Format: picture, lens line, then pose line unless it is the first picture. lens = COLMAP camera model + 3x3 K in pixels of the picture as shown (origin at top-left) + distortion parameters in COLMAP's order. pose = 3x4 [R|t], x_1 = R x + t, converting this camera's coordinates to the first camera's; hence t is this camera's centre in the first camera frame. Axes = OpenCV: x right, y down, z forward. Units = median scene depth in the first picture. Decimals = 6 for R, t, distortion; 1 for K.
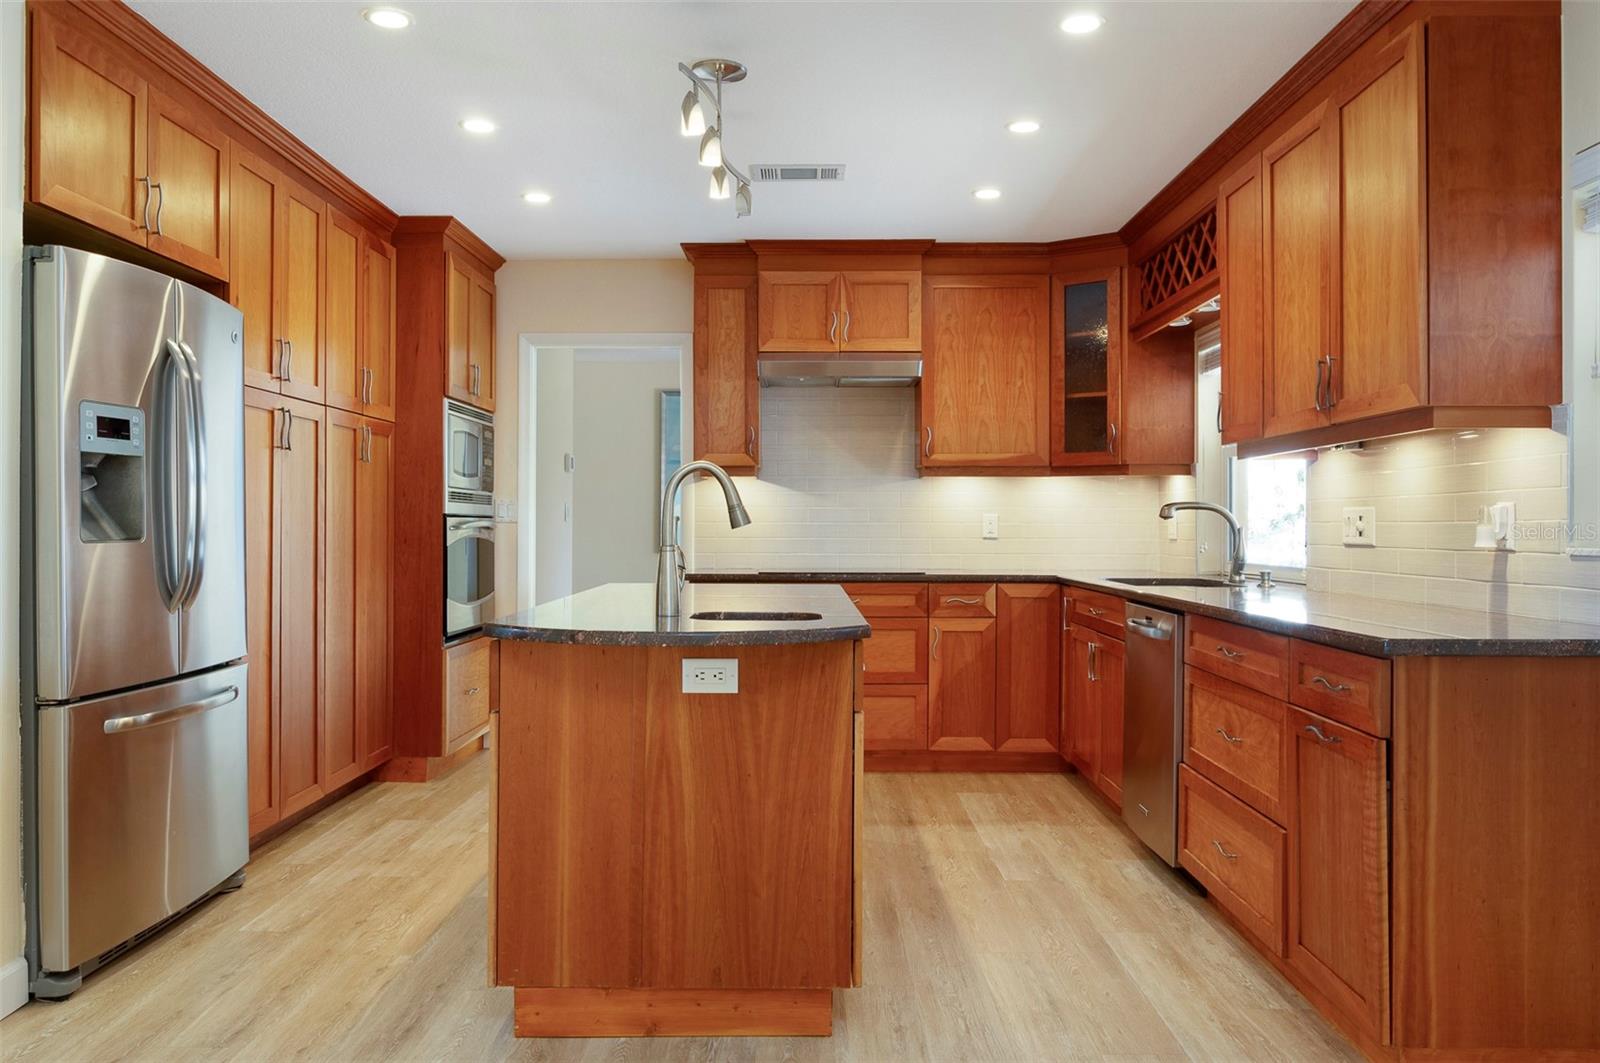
lens RADIAL K [[1163.2, 0, 821.3], [0, 1163.2, 525.7], [0, 0, 1]] dist [0.003015, -0.004162]
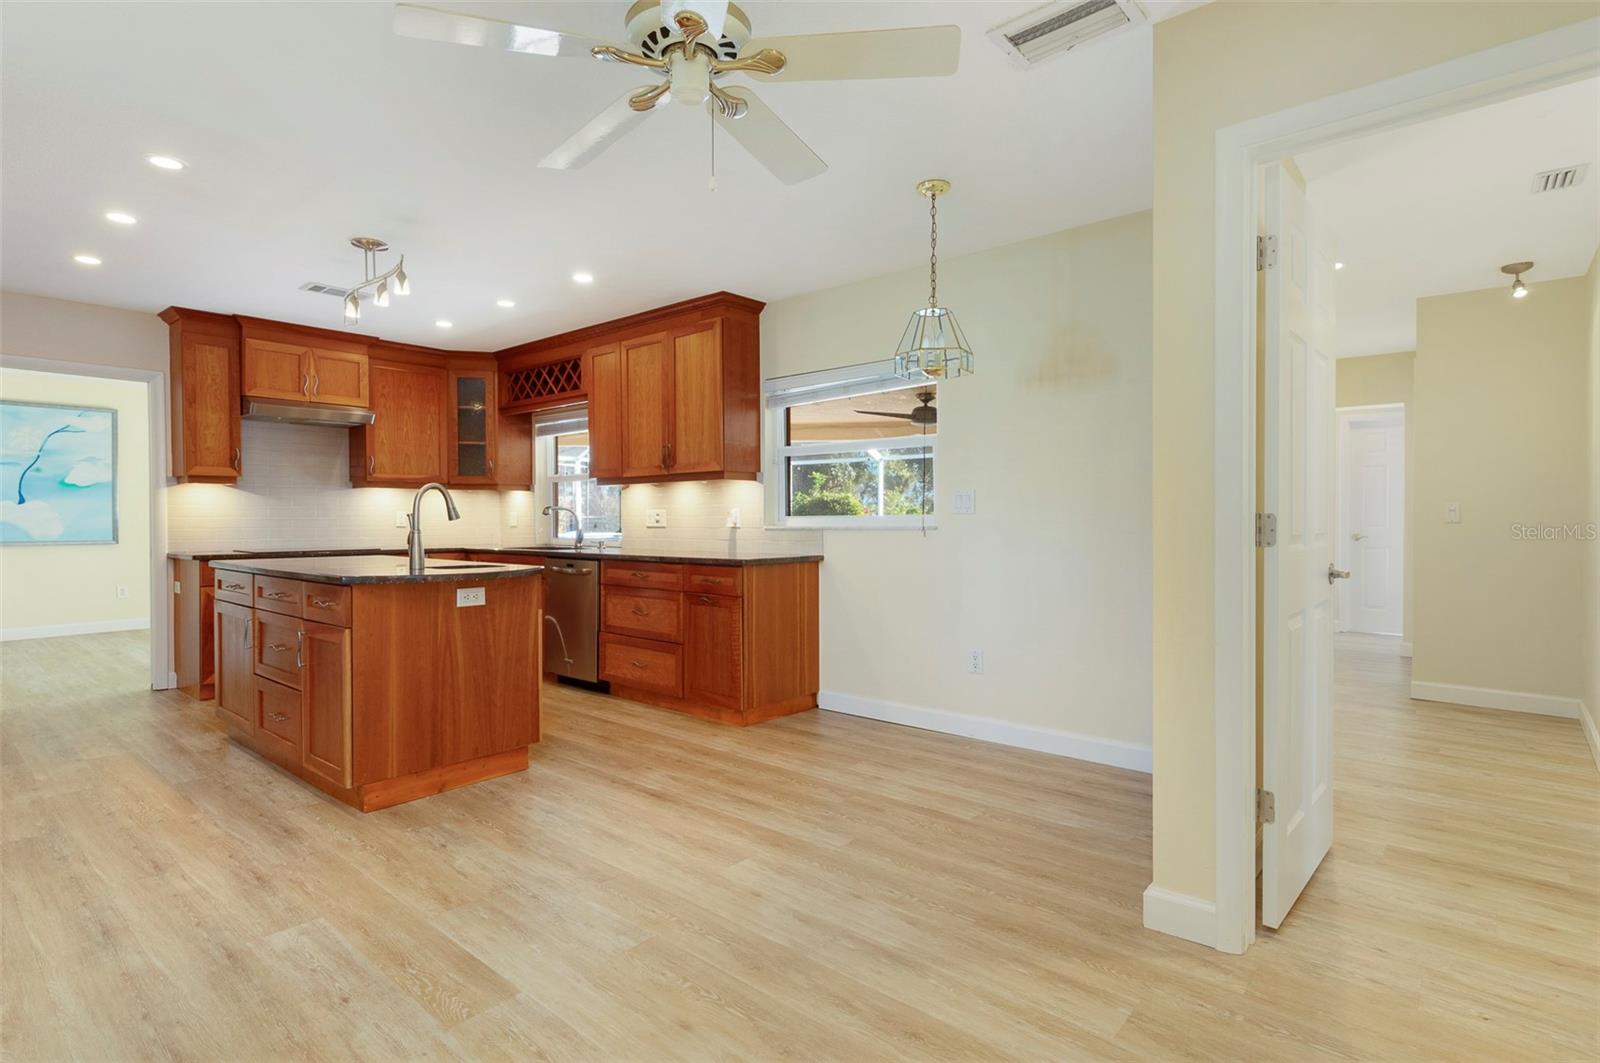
lens RADIAL K [[768.2, 0, 790.2], [0, 768.2, 530.9], [0, 0, 1]] dist [0.000220, 0.002080]
pose [[0.657879, -0.014749, 0.752979, -0.403626], [0.003397, 0.999856, 0.016617, 0.000626], [-0.753116, -0.008375, 0.657834, -0.131972]]
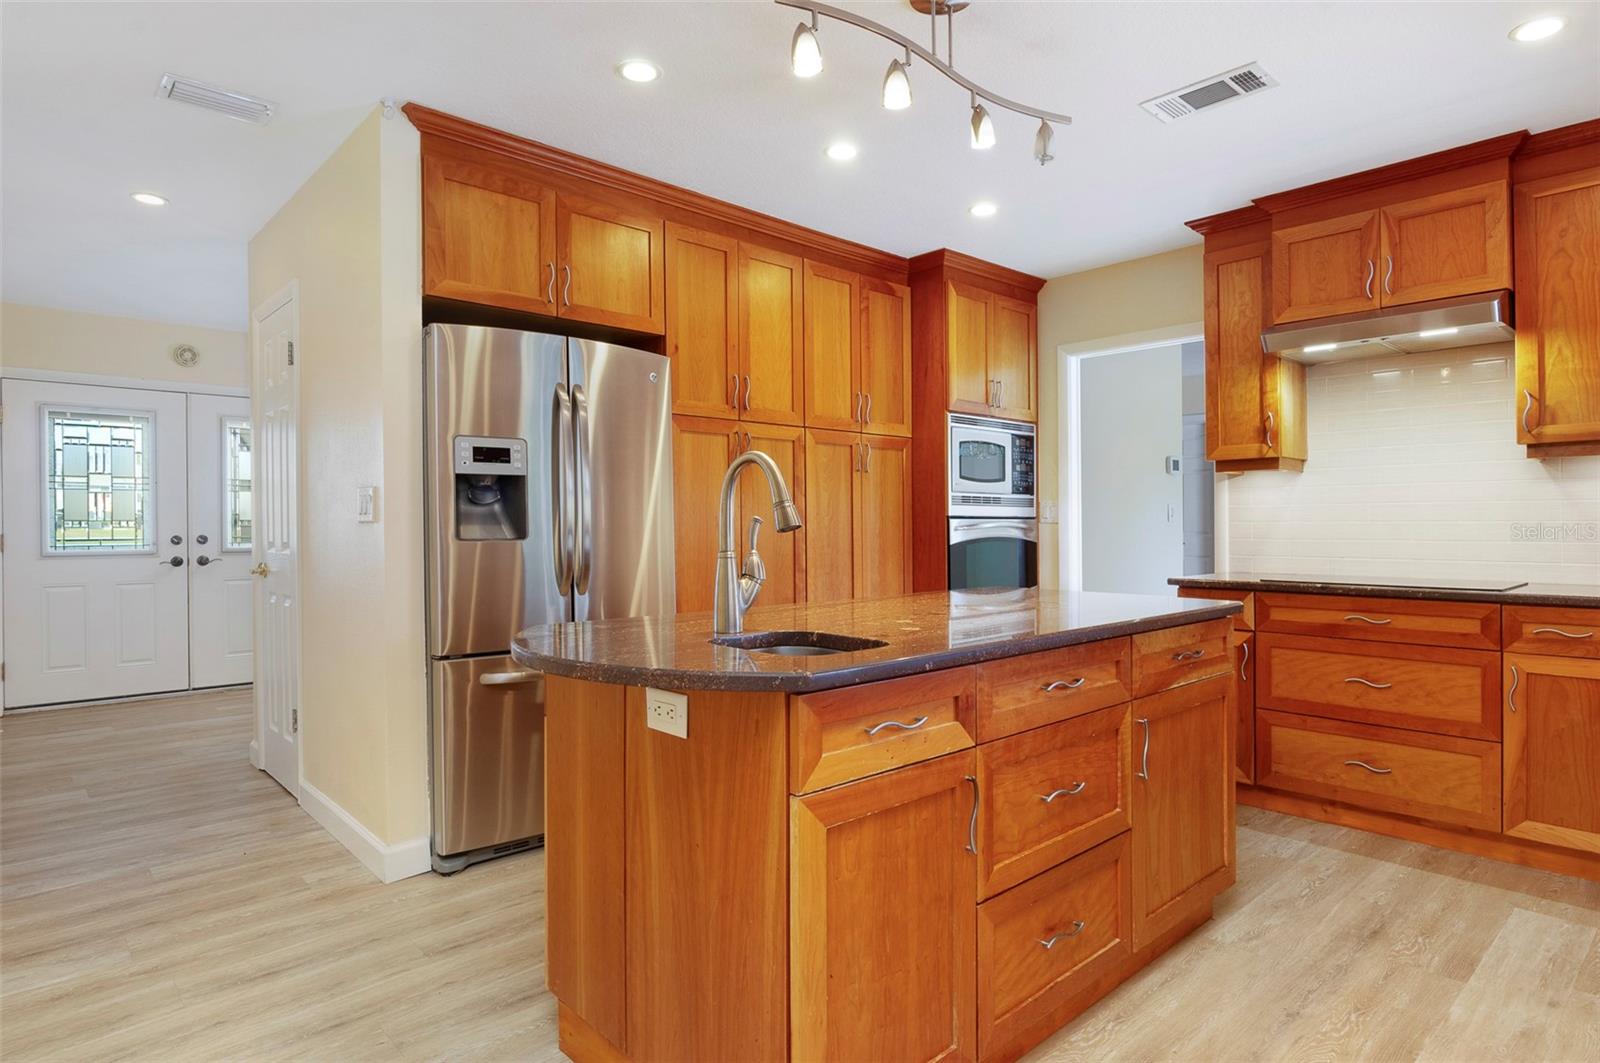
lens RADIAL K [[888.9, 0, 811.2], [0, 888.9, 526.4], [0, 0, 1]] dist [-0.004286, -0.001802]
pose [[0.678599, -0.001776, -0.734507, 0.249267], [0.003184, 0.999995, 0.000524, -0.001049], [0.734502, -0.002694, 0.678601, 0.373378]]
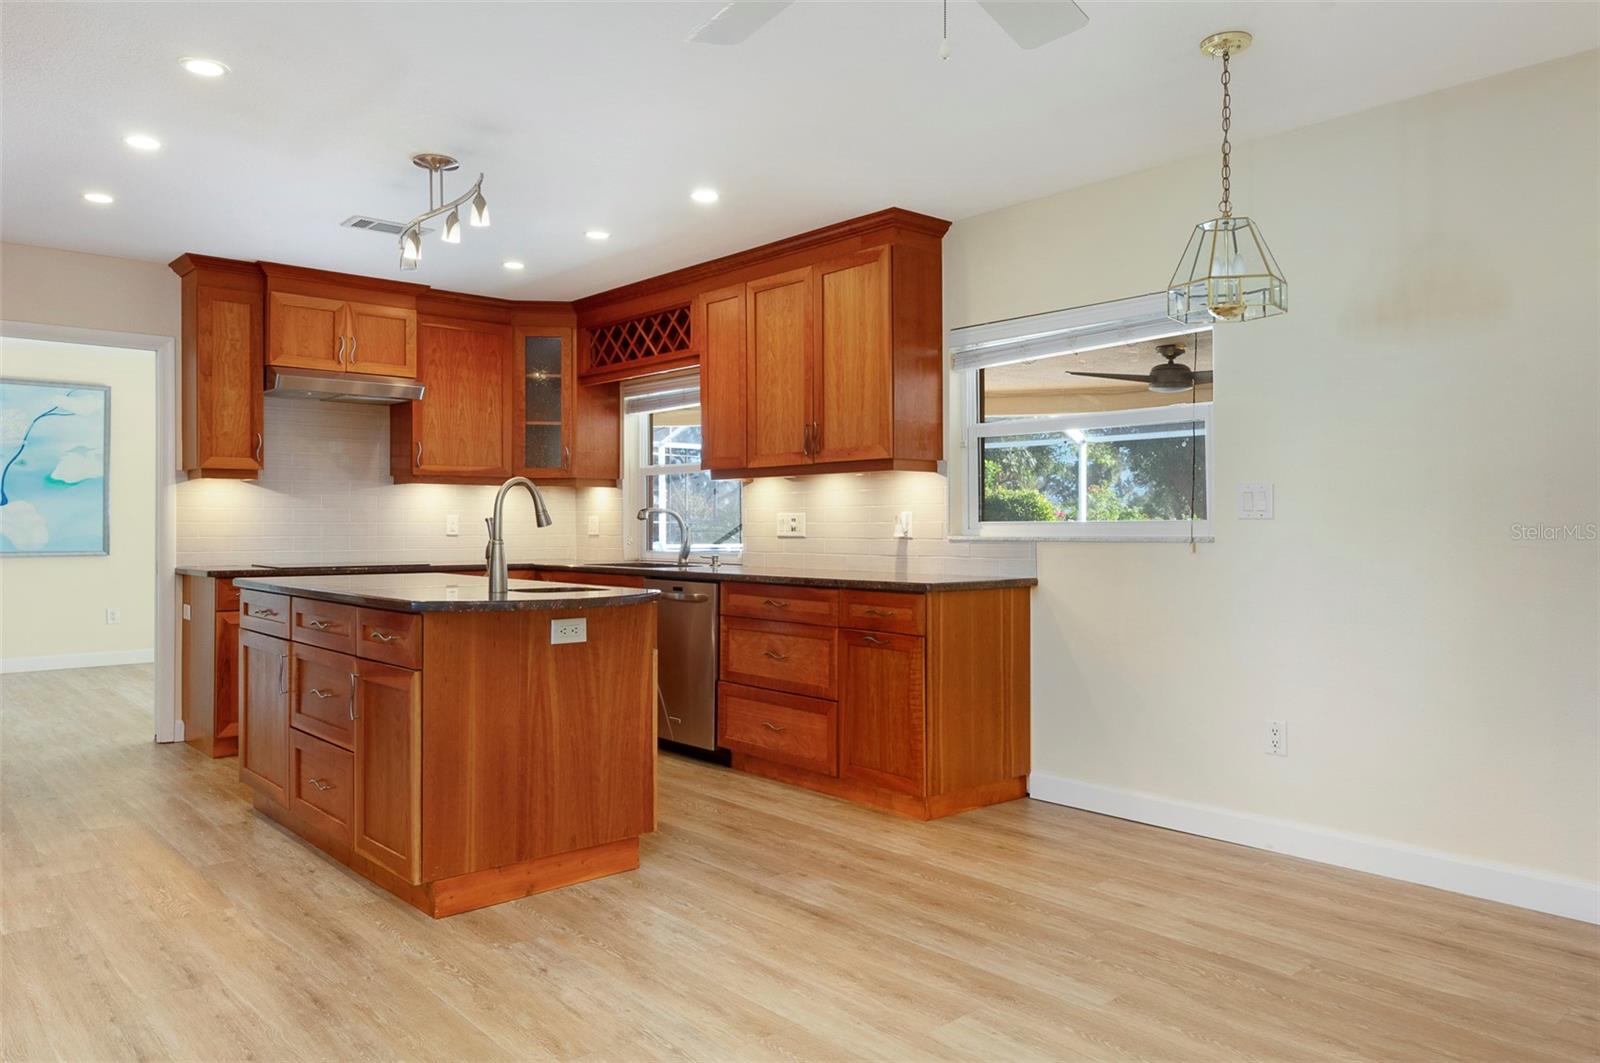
lens RADIAL K [[1064.6, 0, 796.2], [0, 1064.6, 526.6], [0, 0, 1]] dist [0.001292, -0.005472]
pose [[0.751986, -0.001839, 0.659177, -0.426144], [0.001084, 0.999998, 0.001553, 0.000376], [-0.659179, -0.000453, 0.751986, -0.089916]]
